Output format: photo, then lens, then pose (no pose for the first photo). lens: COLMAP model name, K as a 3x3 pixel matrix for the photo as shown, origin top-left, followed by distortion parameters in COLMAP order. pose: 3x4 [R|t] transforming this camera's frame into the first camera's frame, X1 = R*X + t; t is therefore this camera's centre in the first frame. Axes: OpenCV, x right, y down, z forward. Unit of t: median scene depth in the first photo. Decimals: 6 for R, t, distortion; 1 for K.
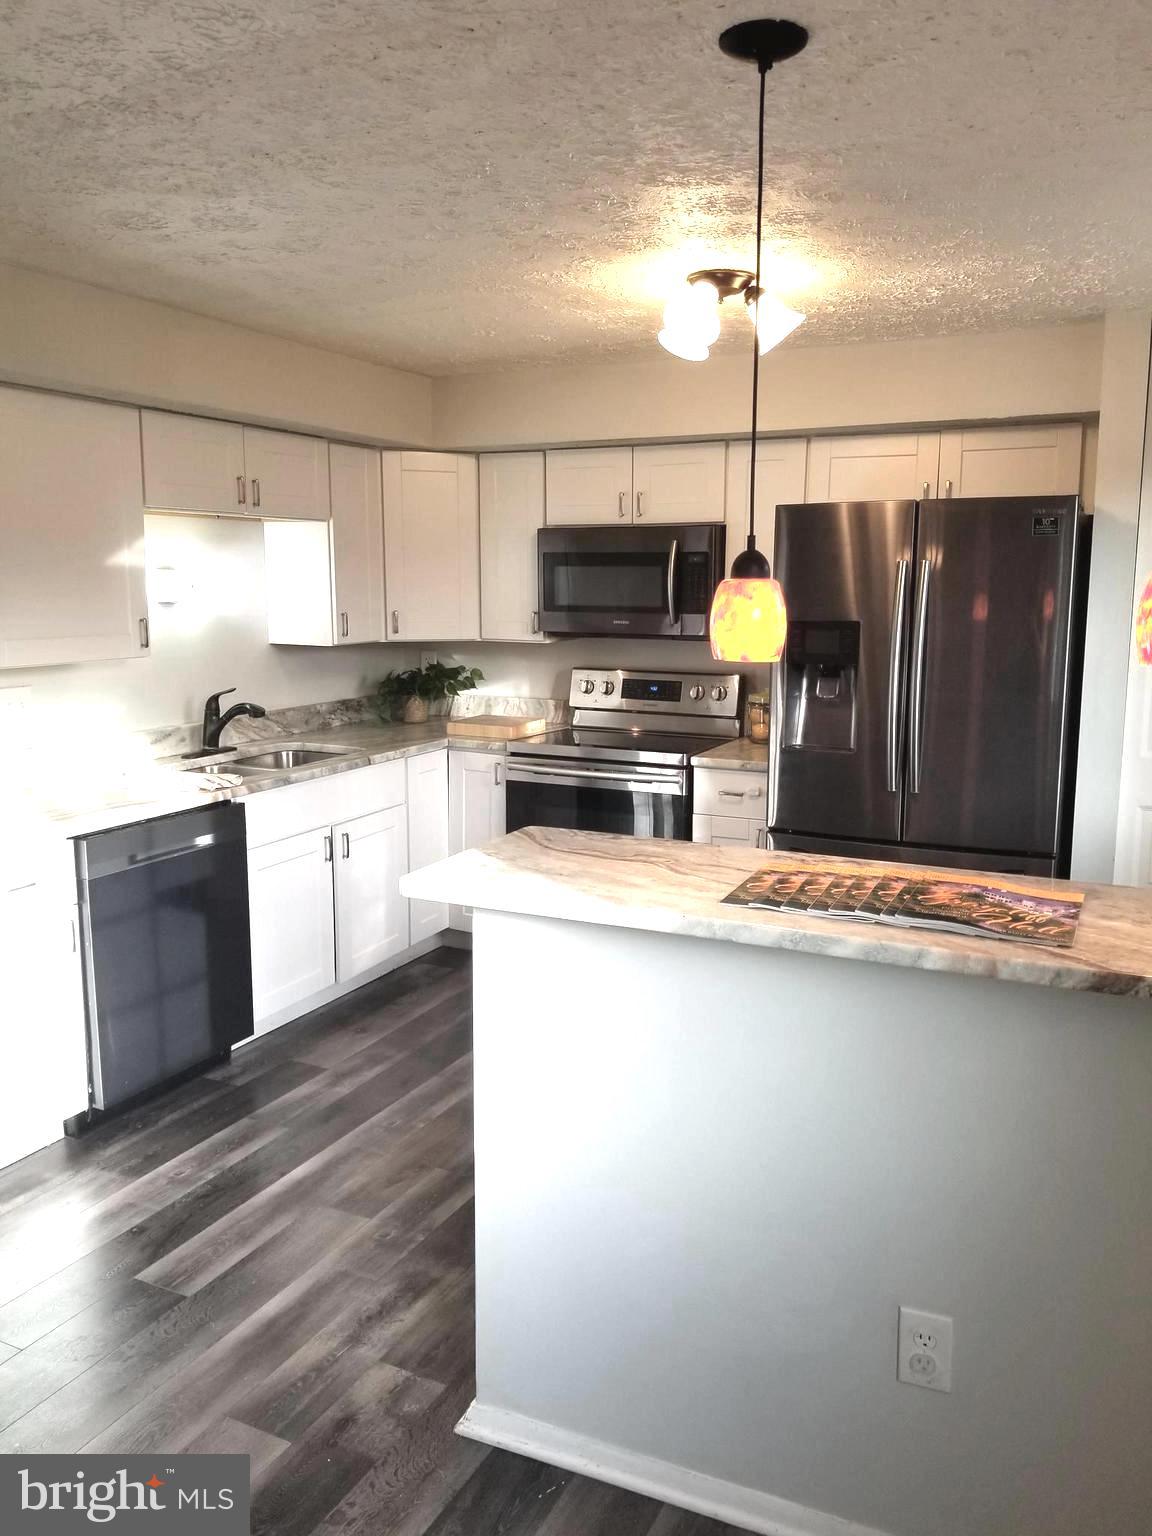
lens RADIAL K [[1169.8, 0, 582.6], [0, 1169.8, 774.0], [0, 0, 1]] dist [0.020480, -0.018084]
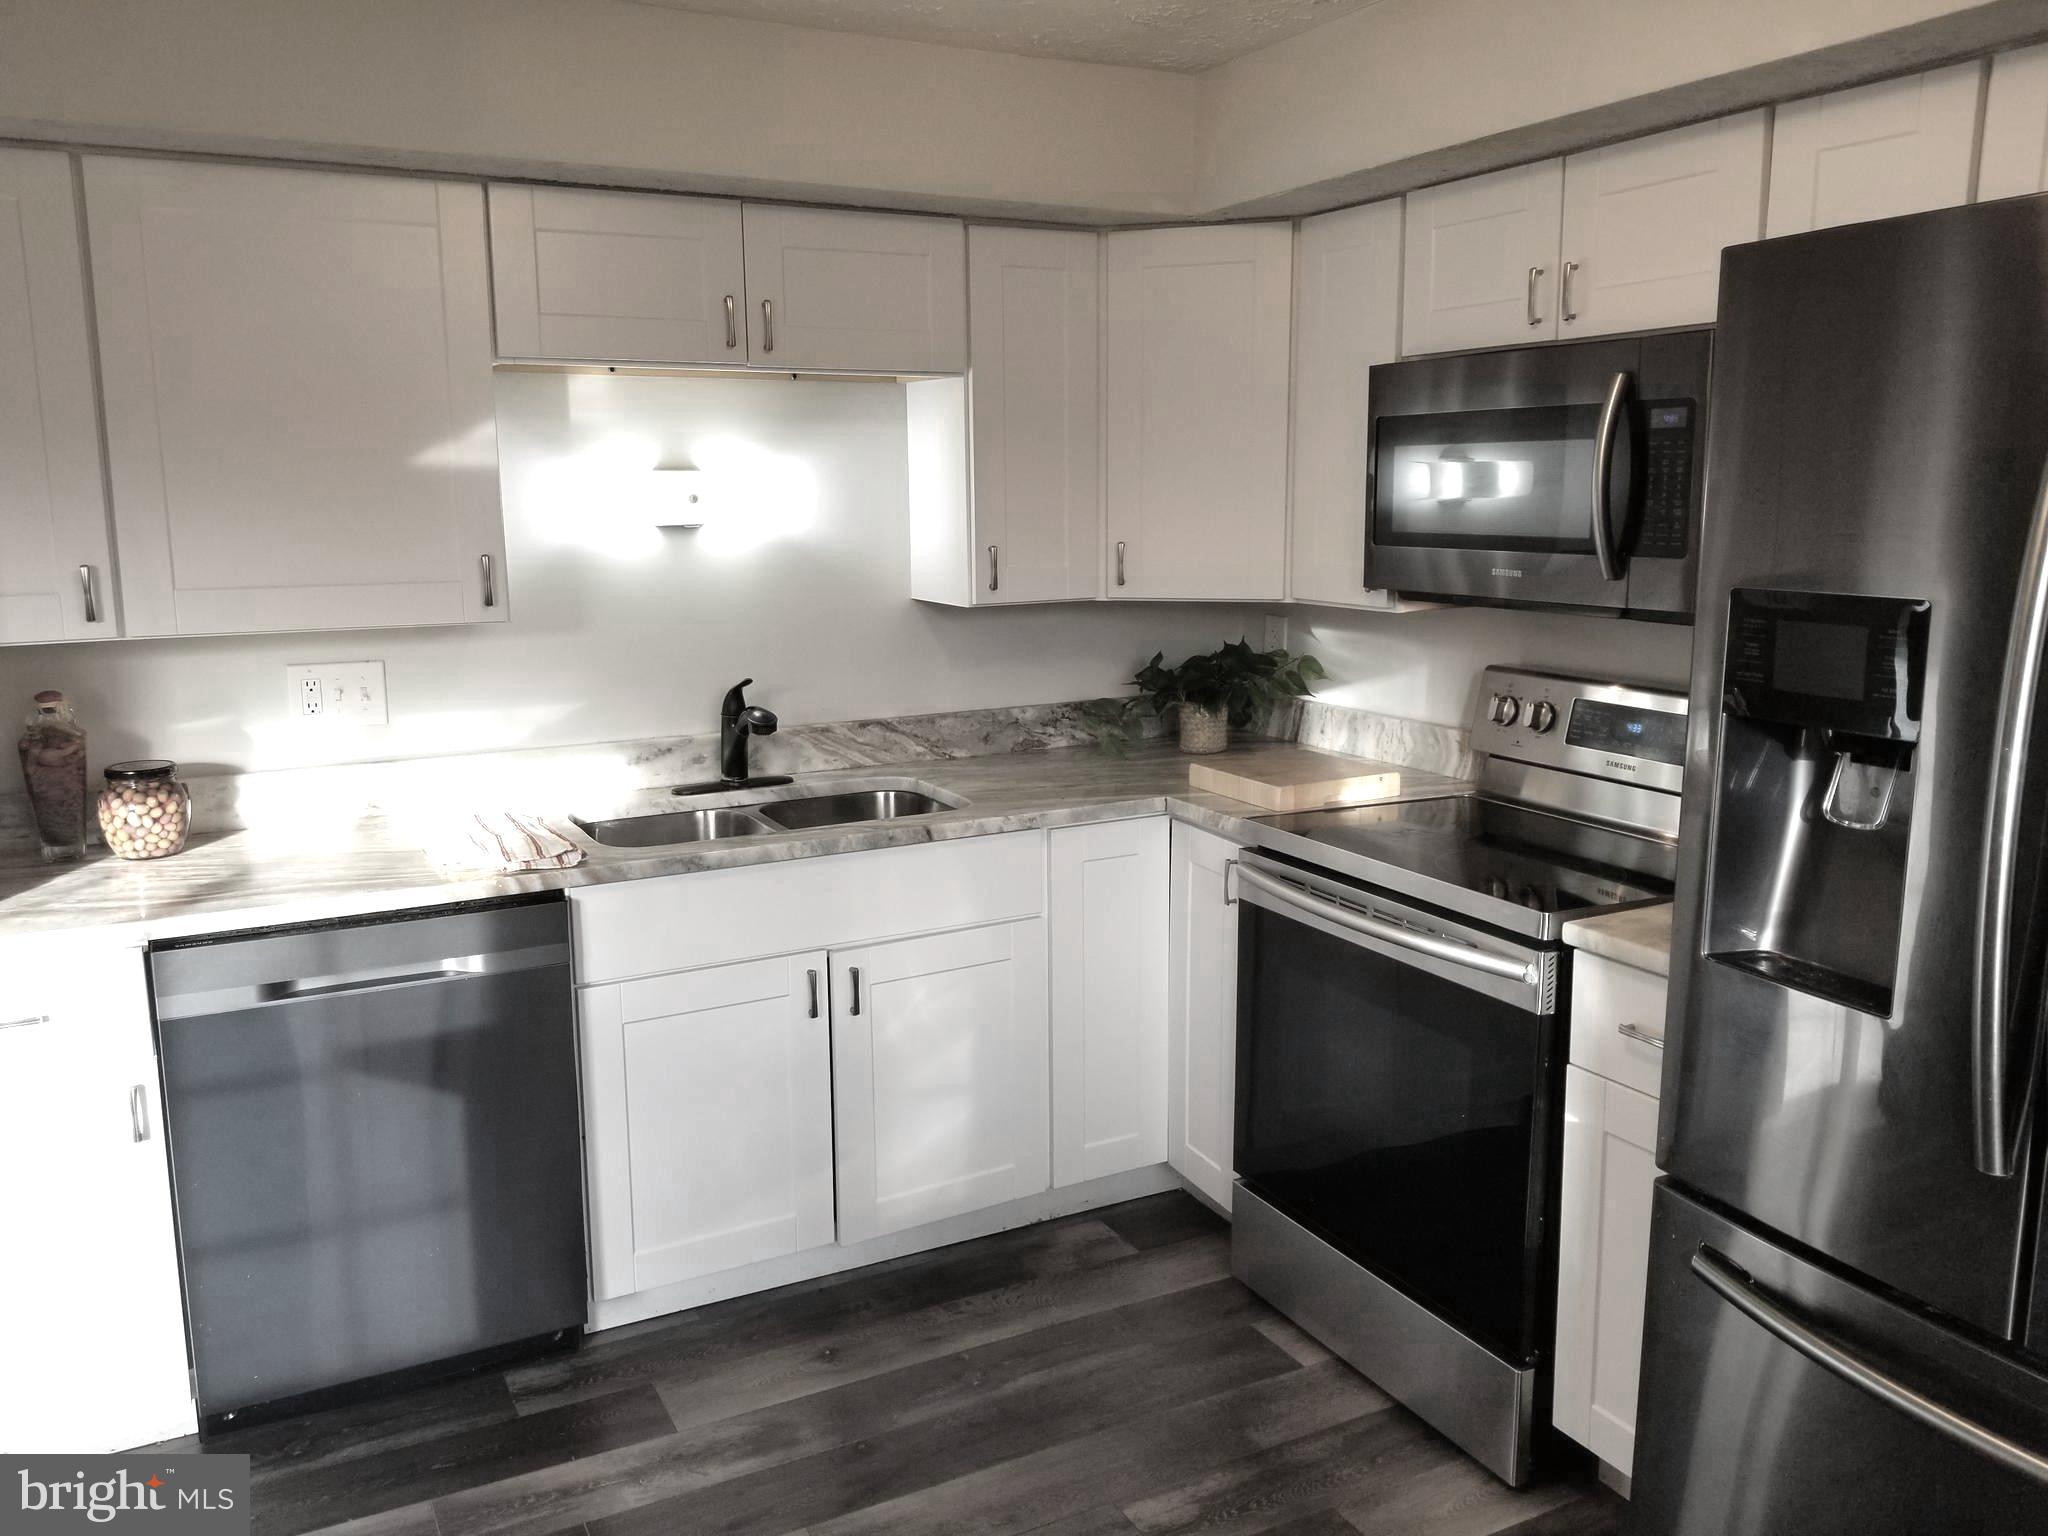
lens RADIAL K [[1559.8, 0, 1016.8], [0, 1559.8, 757.4], [0, 0, 1]] dist [0.020480, -0.018084]
pose [[0.800342, 0.091012, -0.592595, 0.237871], [-0.086806, 0.995587, 0.035666, -0.068320], [0.593226, 0.022896, 0.804710, 0.439159]]
